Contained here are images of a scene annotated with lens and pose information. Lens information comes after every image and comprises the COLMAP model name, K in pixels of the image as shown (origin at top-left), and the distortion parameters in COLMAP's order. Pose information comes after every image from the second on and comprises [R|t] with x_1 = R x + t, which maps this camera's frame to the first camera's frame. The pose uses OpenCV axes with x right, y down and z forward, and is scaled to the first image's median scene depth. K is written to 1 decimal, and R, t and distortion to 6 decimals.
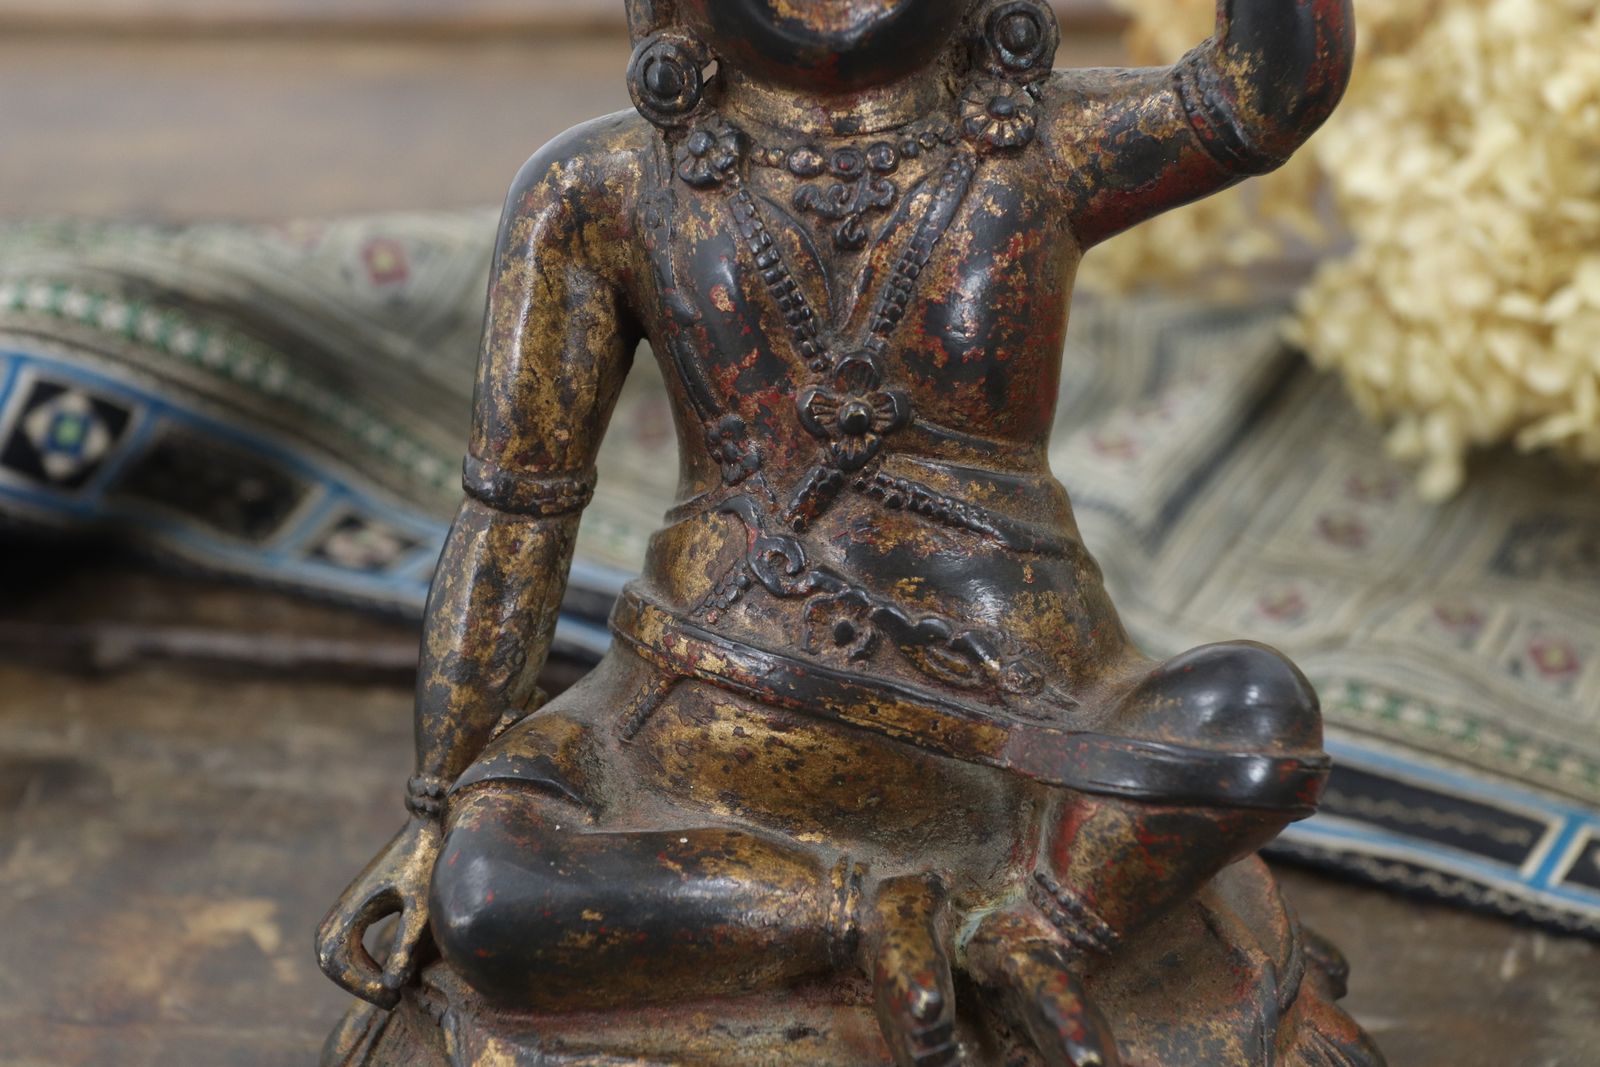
lens RADIAL K [[2787.9, 0, 825.1], [0, 2787.9, 495.4], [0, 0, 1]] dist [0.004853, 0.000000]
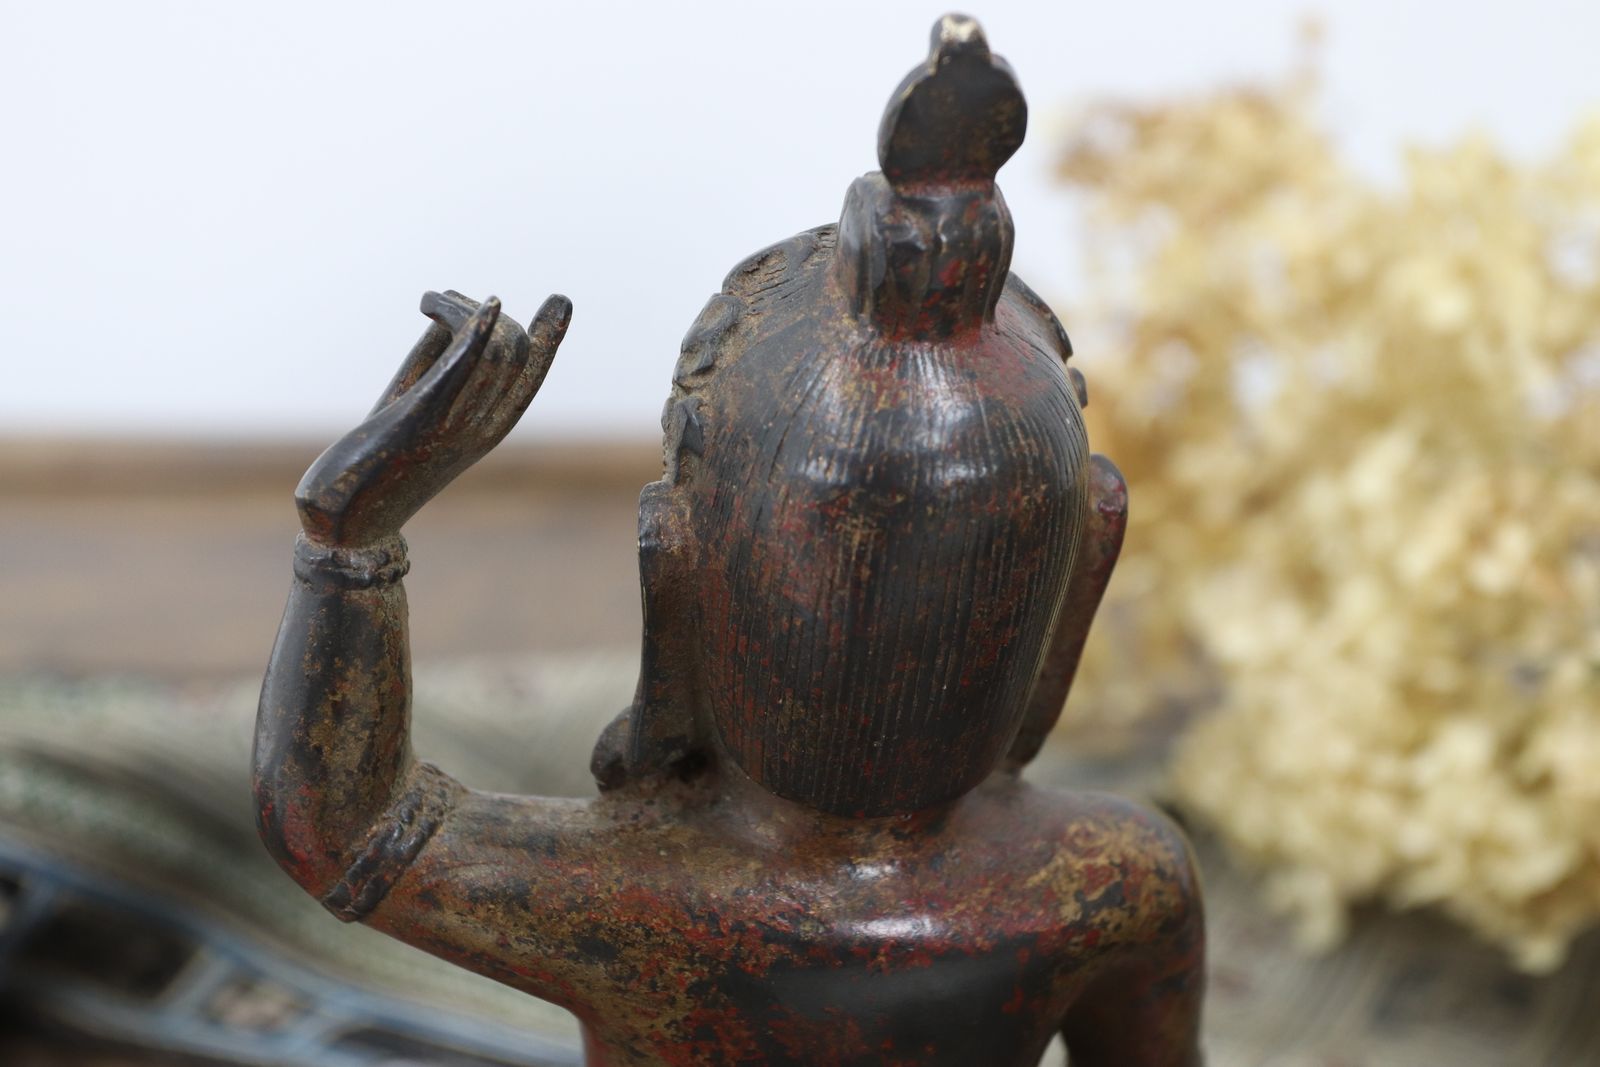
lens RADIAL K [[2787.9, 0, 810.2], [0, 2787.9, 503.8], [0, 0, 1]] dist [0.004853, 0.000000]
pose [[0.999580, -0.006879, 0.028158, 0.010073], [0.010643, 0.990678, -0.135810, -0.035185], [-0.026961, 0.136052, 0.990335, -0.039359]]
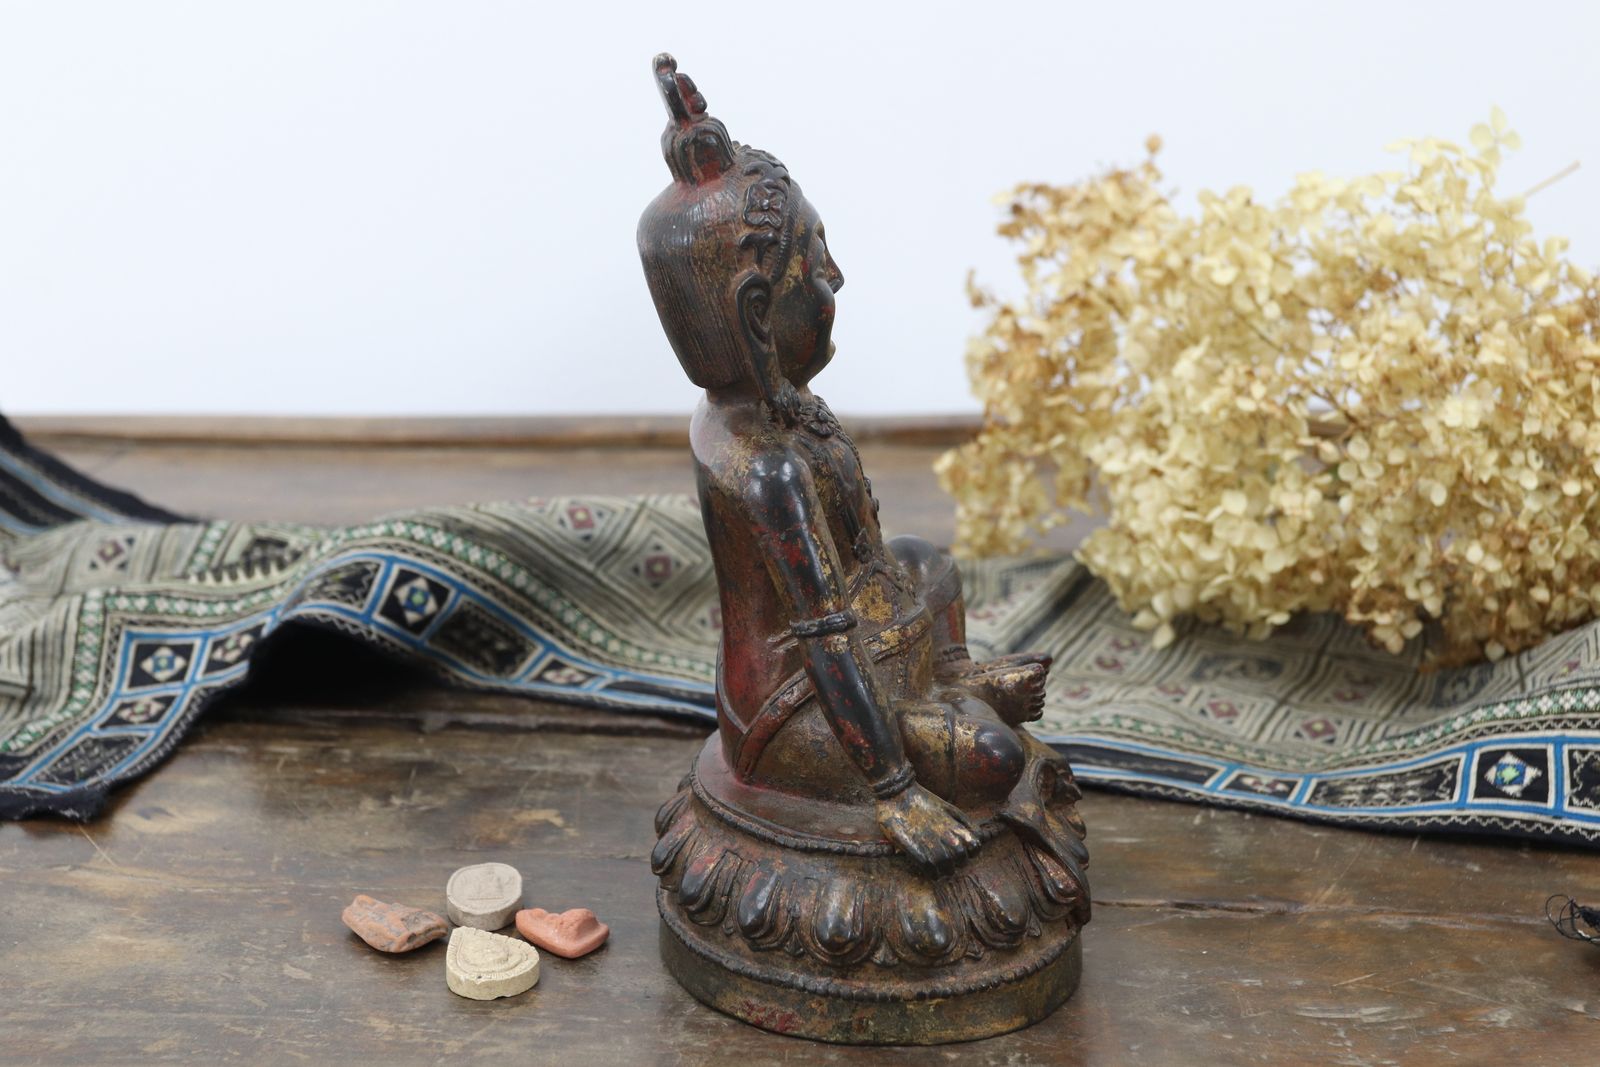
lens RADIAL K [[2787.9, 0, 771.3], [0, 2787.9, 518.6], [0, 0, 1]] dist [0.004853, 0.000000]
pose [[0.998621, -0.003788, 0.052370, -0.184999], [0.015356, 0.974855, -0.222309, 0.464344], [-0.050211, 0.222806, 0.973569, -1.115212]]
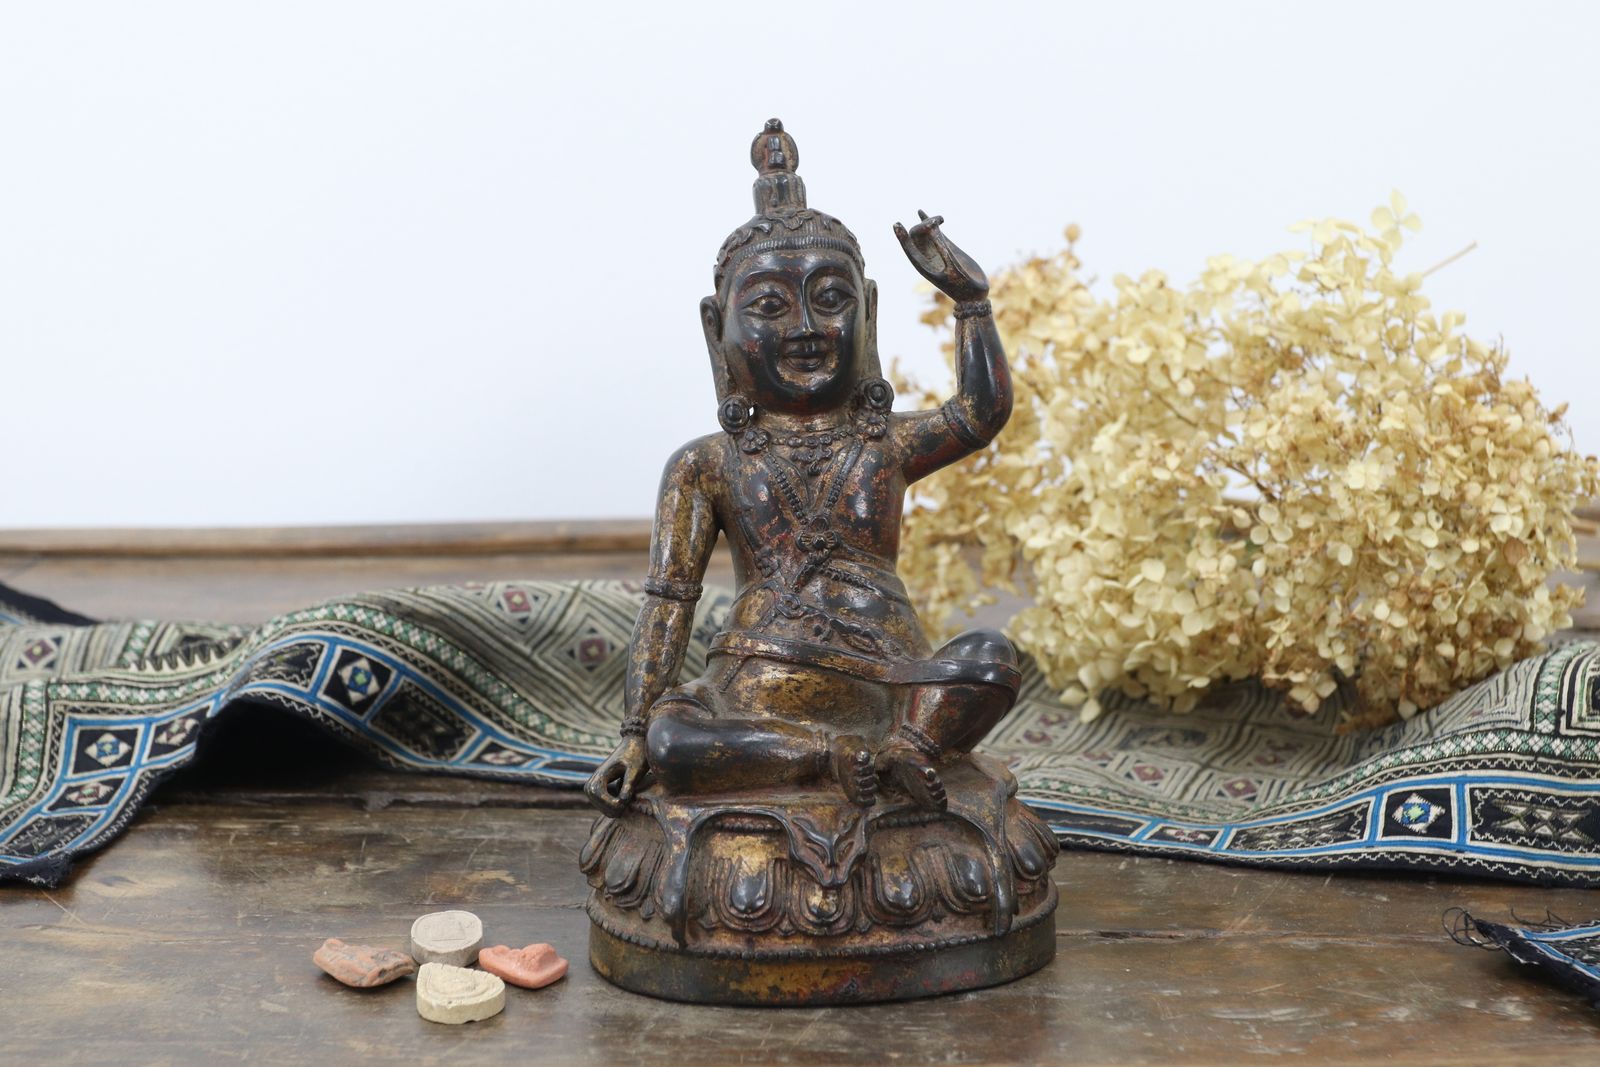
lens RADIAL K [[3443.5, 0, 791.3], [0, 3443.5, 533.0], [0, 0, 1]] dist [0.023534, 0.000000]
pose [[0.995223, -0.015658, 0.096361, -0.281479], [0.042398, 0.958431, -0.282157, 0.754179], [-0.087938, 0.284895, 0.954516, -1.735832]]
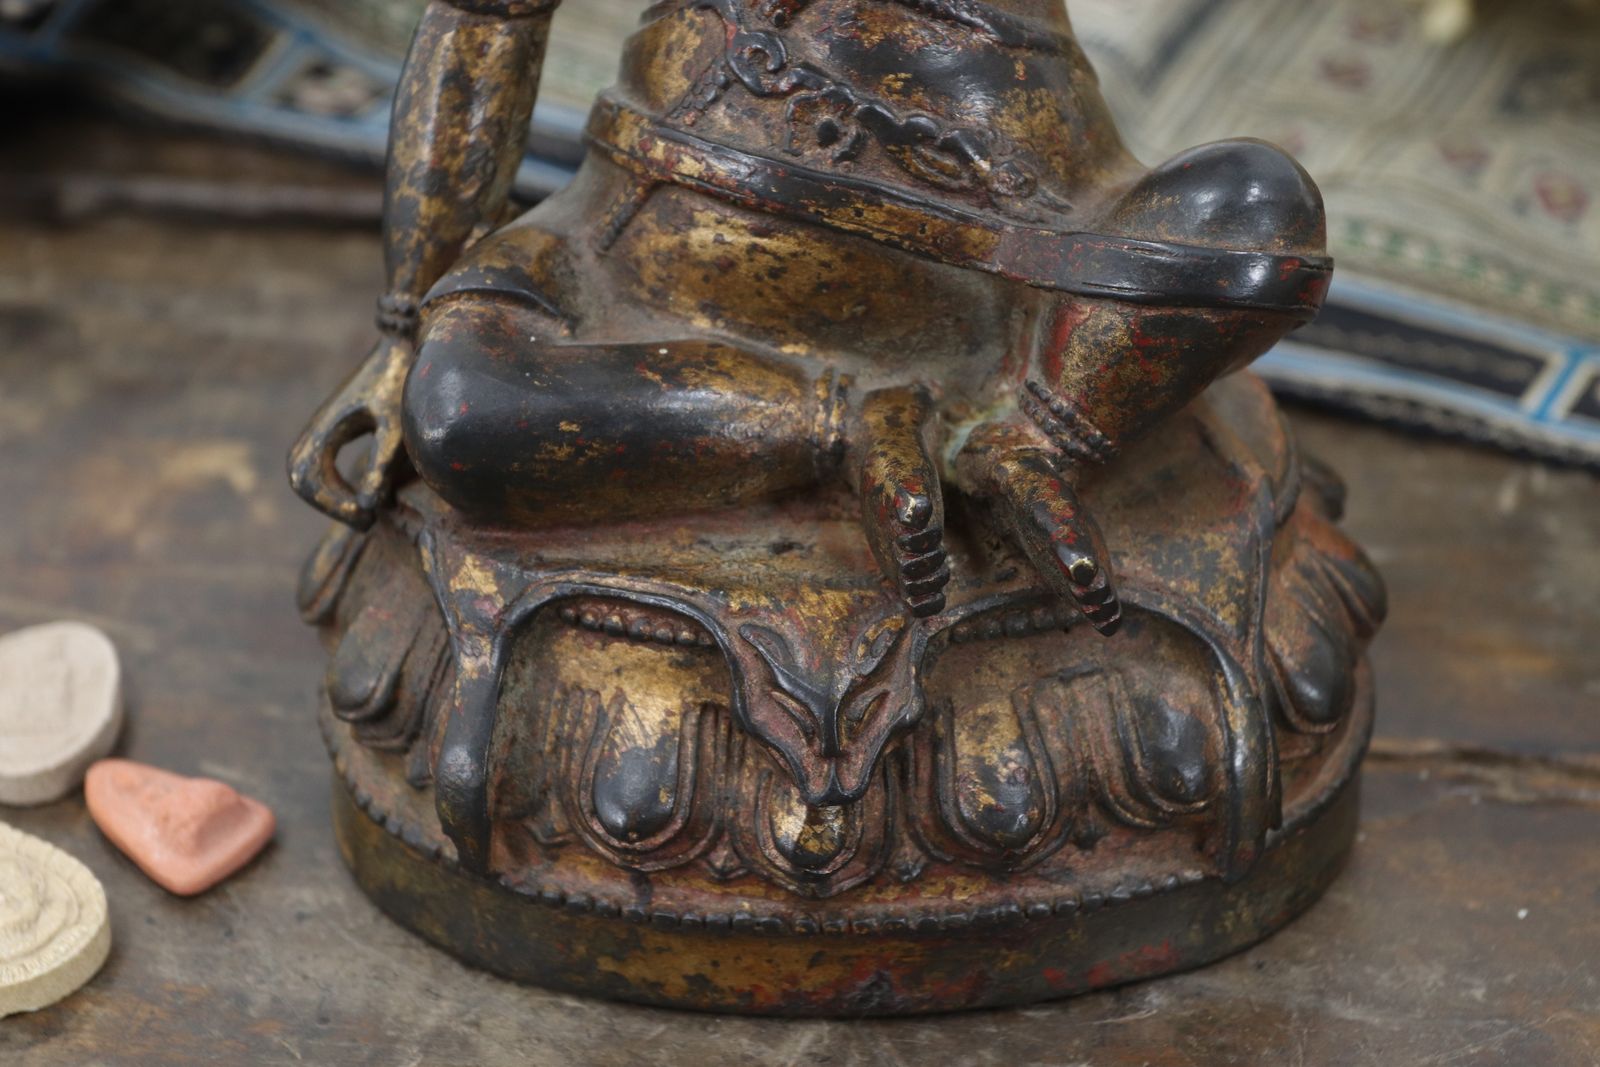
lens RADIAL K [[2787.9, 0, 825.0], [0, 2787.9, 488.1], [0, 0, 1]] dist [0.004853, 0.000000]
pose [[0.999977, -0.006249, 0.002593, 0.002445], [0.005864, 0.991682, 0.128577, 0.044197], [-0.003375, -0.128559, 0.991696, 0.032244]]
